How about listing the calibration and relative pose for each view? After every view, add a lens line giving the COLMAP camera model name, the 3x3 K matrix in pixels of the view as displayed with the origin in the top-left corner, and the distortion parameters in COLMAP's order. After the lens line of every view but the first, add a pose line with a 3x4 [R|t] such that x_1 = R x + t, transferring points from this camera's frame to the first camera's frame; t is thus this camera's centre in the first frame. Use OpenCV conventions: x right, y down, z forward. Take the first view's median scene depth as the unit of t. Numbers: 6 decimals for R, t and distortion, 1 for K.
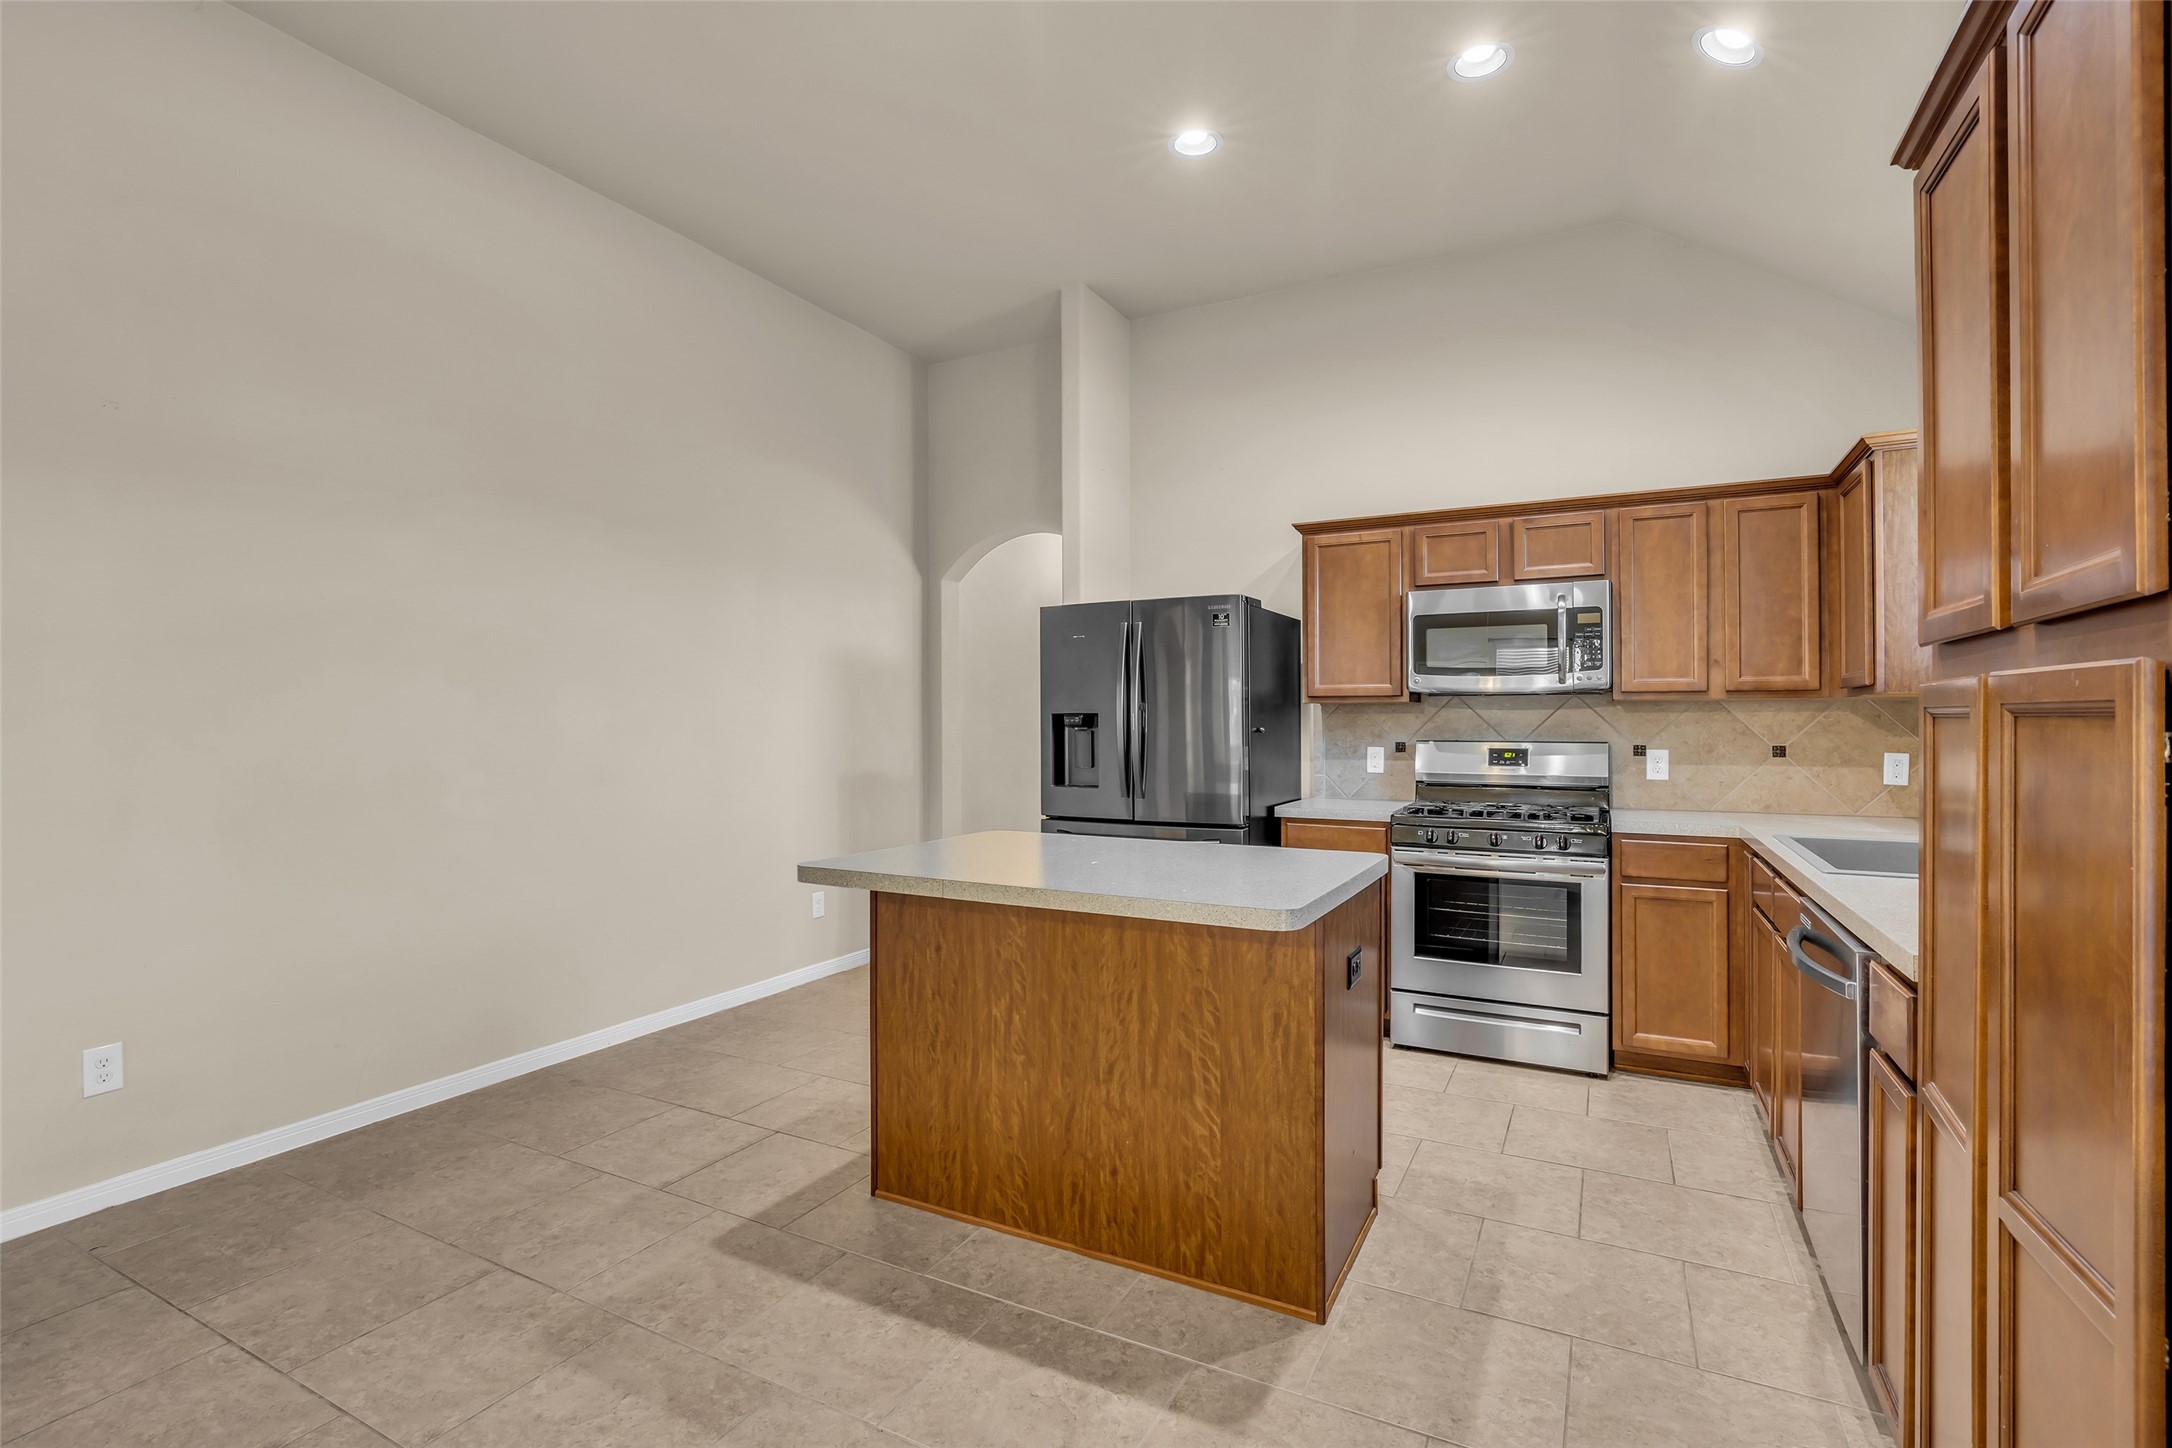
lens RADIAL K [[1002.0, 0, 1066.8], [0, 1002.0, 712.9], [0, 0, 1]] dist [-0.020120, 0.005105]
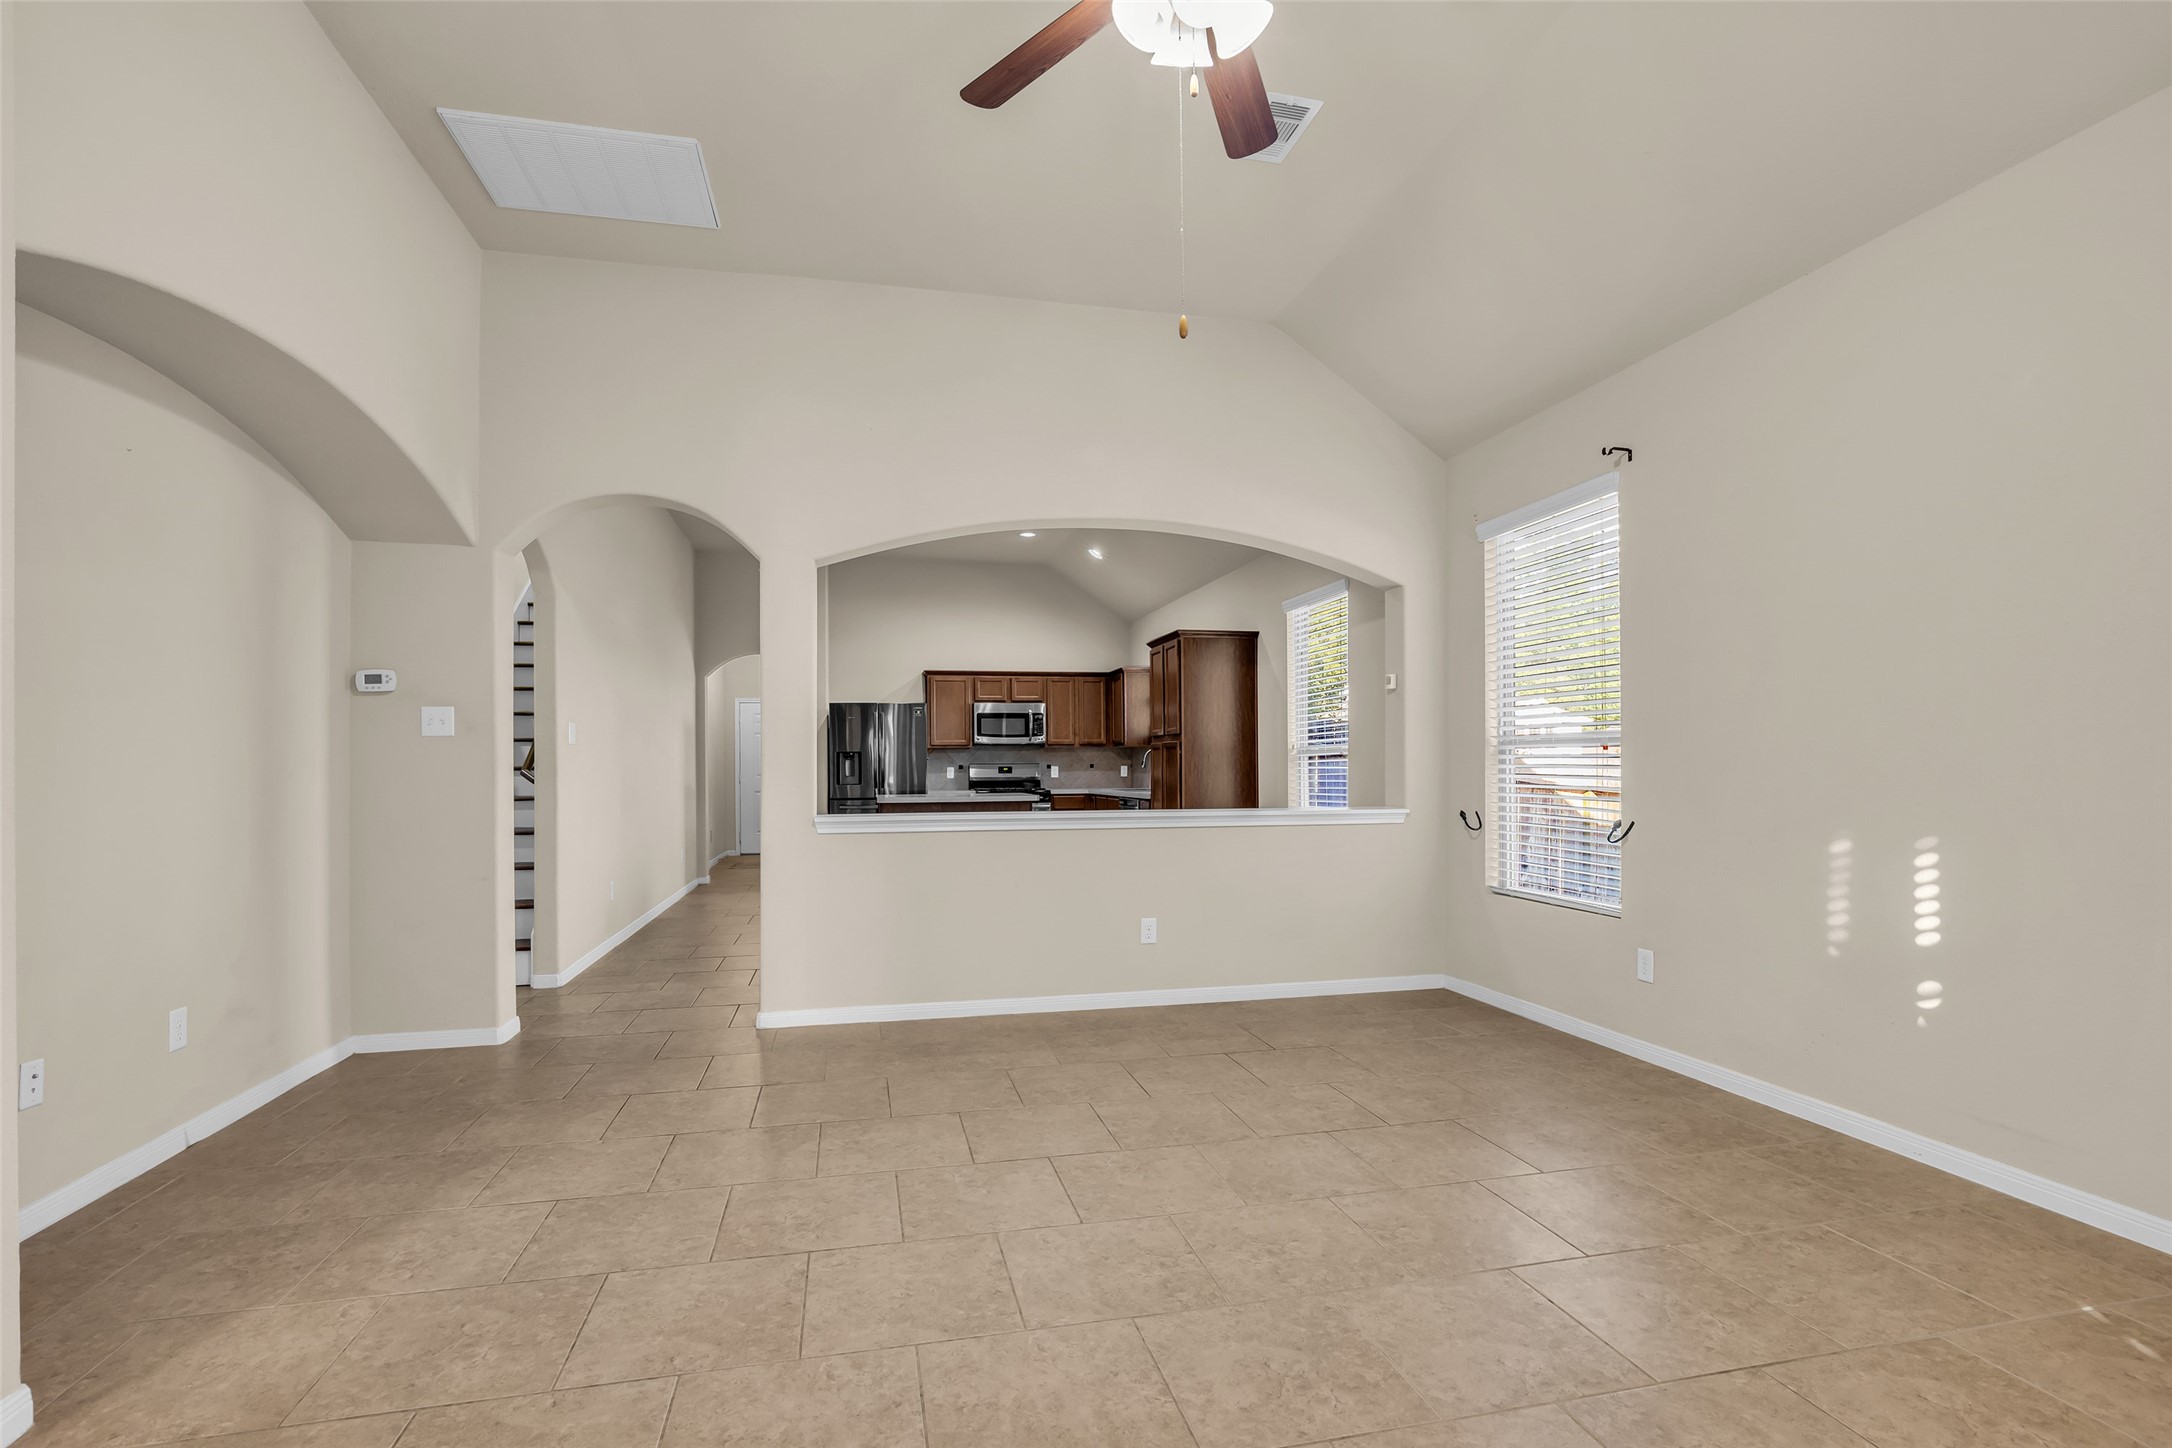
lens RADIAL K [[1002.0, 0, 1067.4], [0, 1002.0, 764.1], [0, 0, 1]] dist [-0.020120, 0.005105]
pose [[0.761011, -0.002272, 0.648735, -1.289629], [0.001100, 0.999997, 0.002212, 0.029366], [-0.648738, -0.000970, 0.761011, -1.221936]]
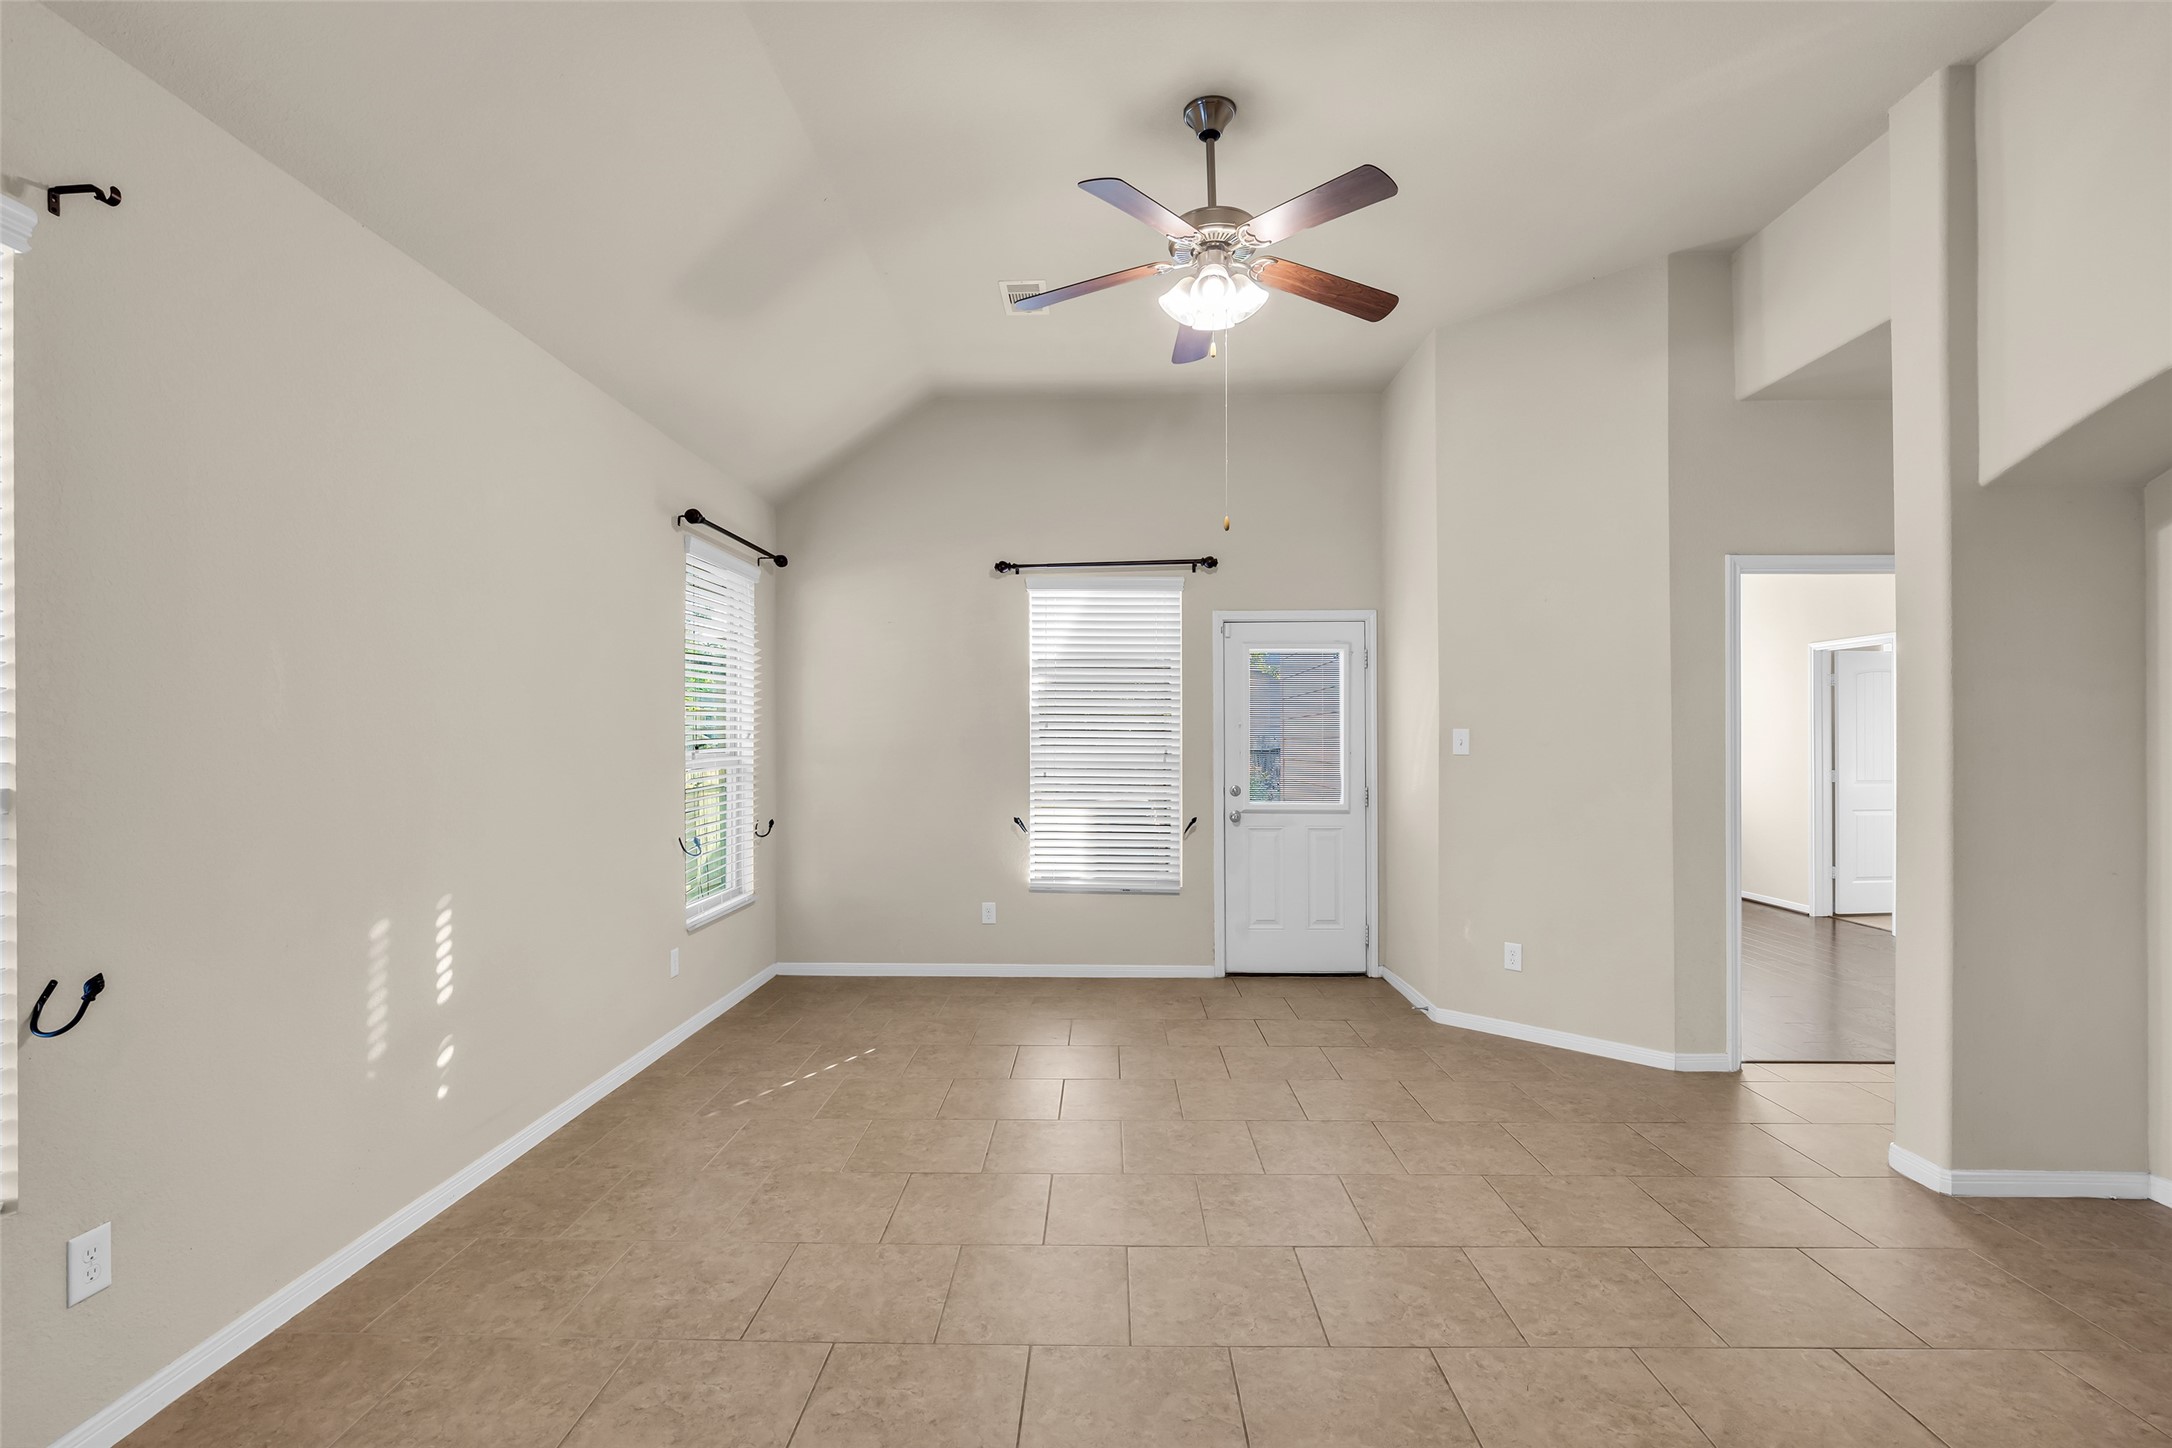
lens RADIAL K [[1002.0, 0, 1096.8], [0, 1002.0, 734.0], [0, 0, 1]] dist [-0.020120, 0.005105]
pose [[-0.885368, 0.000920, -0.464890, -0.325611], [0.007241, 0.999904, -0.011810, -0.022202], [0.464834, -0.013822, -0.885290, -0.067826]]
